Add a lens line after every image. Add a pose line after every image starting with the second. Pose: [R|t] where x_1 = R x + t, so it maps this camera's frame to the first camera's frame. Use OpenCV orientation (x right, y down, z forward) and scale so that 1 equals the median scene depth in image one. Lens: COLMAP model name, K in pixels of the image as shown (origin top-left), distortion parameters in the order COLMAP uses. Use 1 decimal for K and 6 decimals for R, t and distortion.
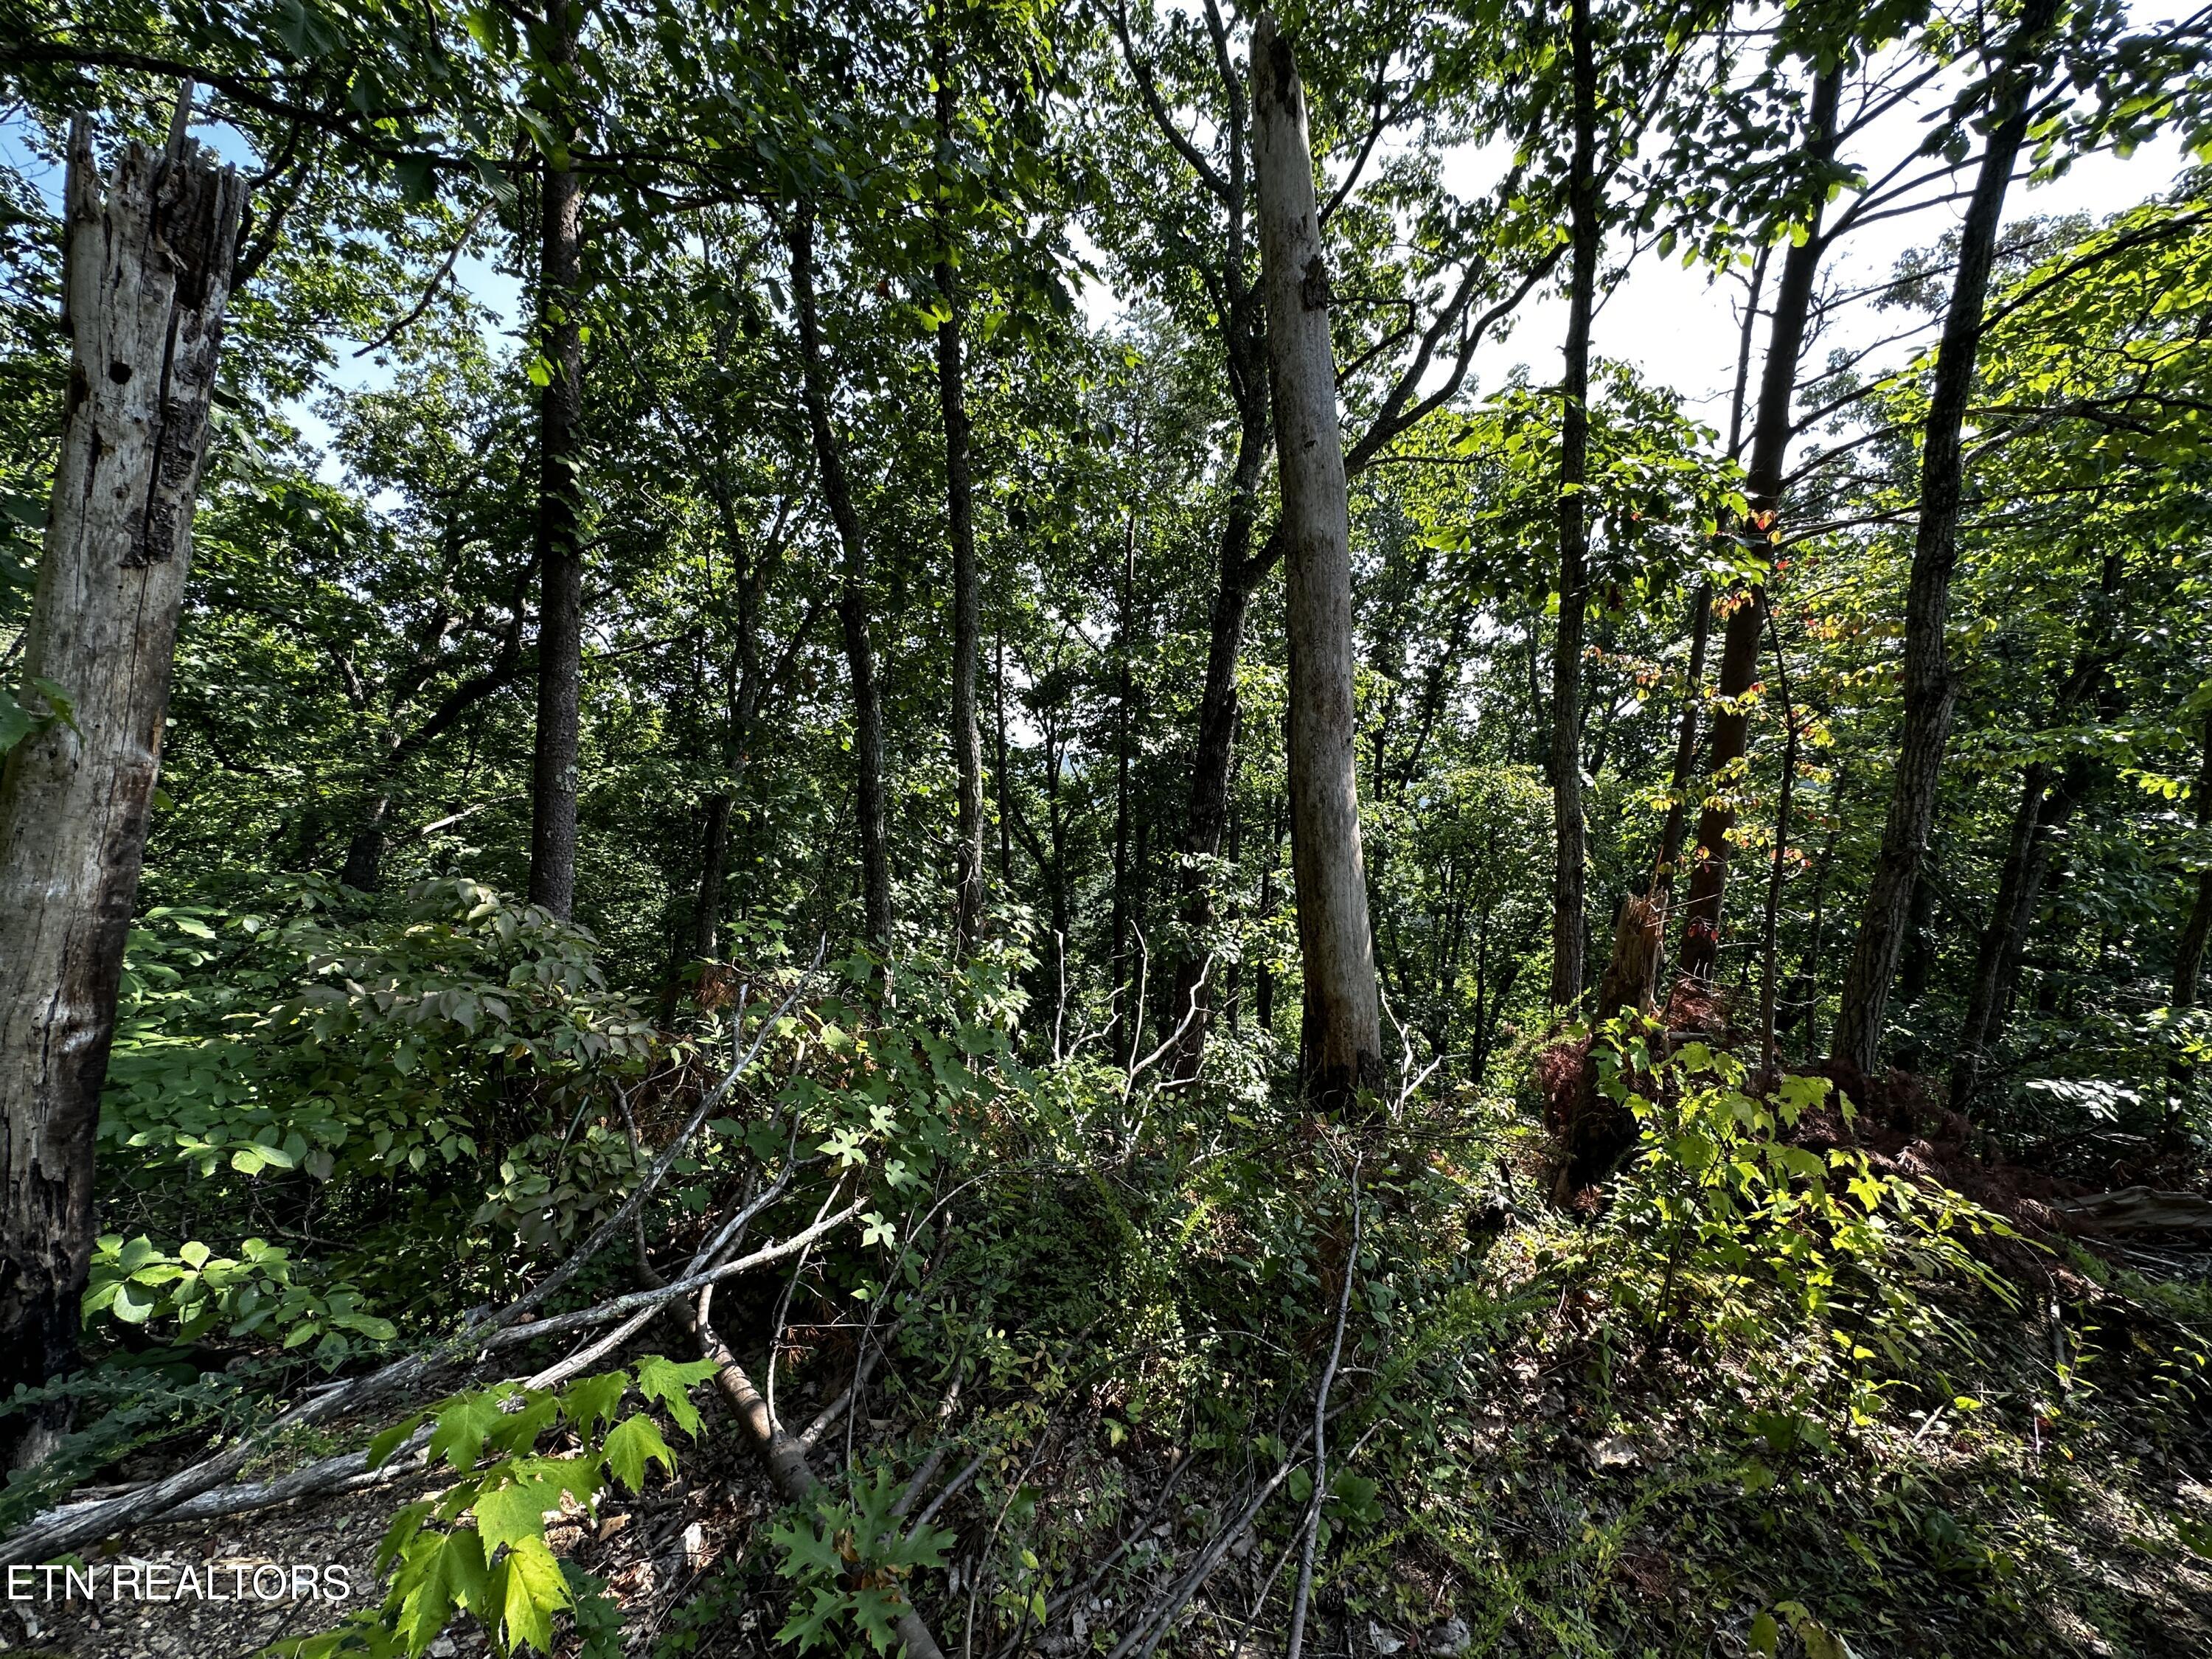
lens RADIAL K [[882.9, 0, 1106.0], [0, 882.9, 829.5], [0, 0, 1]] dist [0.000540, 0.000286]
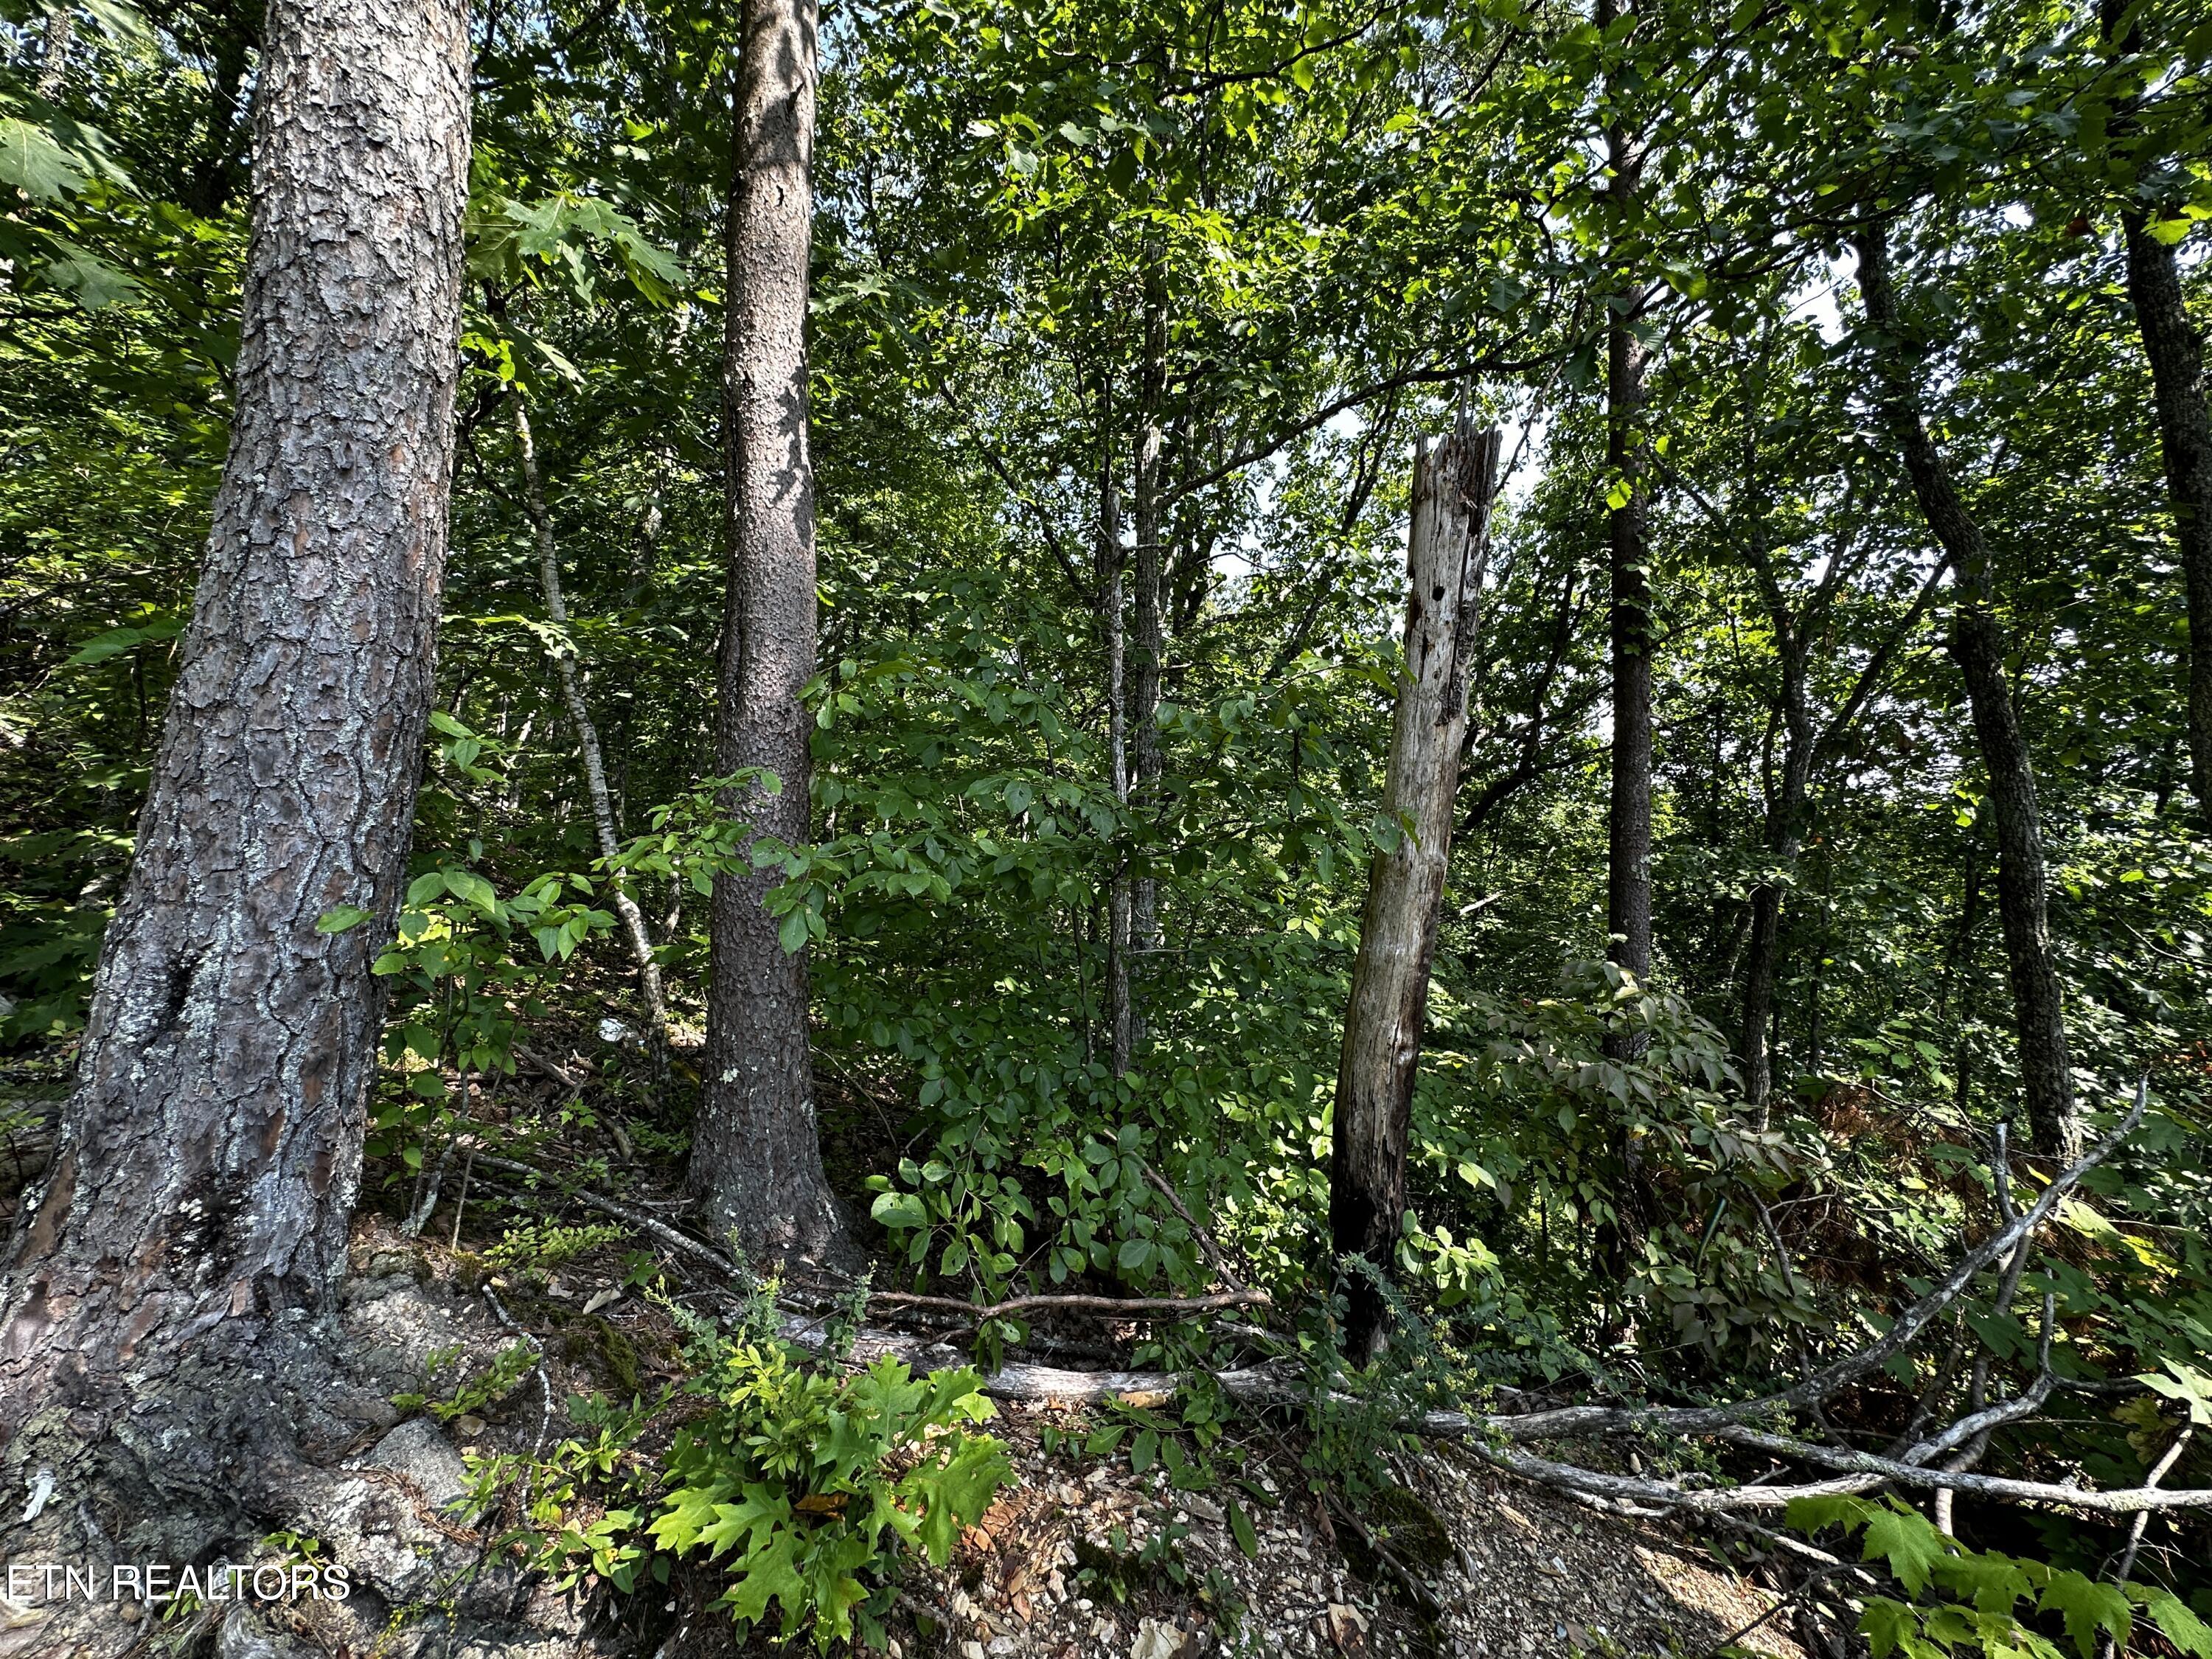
lens RADIAL K [[882.9, 0, 1106.0], [0, 882.9, 829.5], [0, 0, 1]] dist [0.000540, 0.000286]
pose [[0.528025, -0.046707, -0.847944, -0.101914], [-0.036689, 0.996299, -0.077726, 0.000172], [0.848436, 0.072152, 0.524357, -0.098565]]
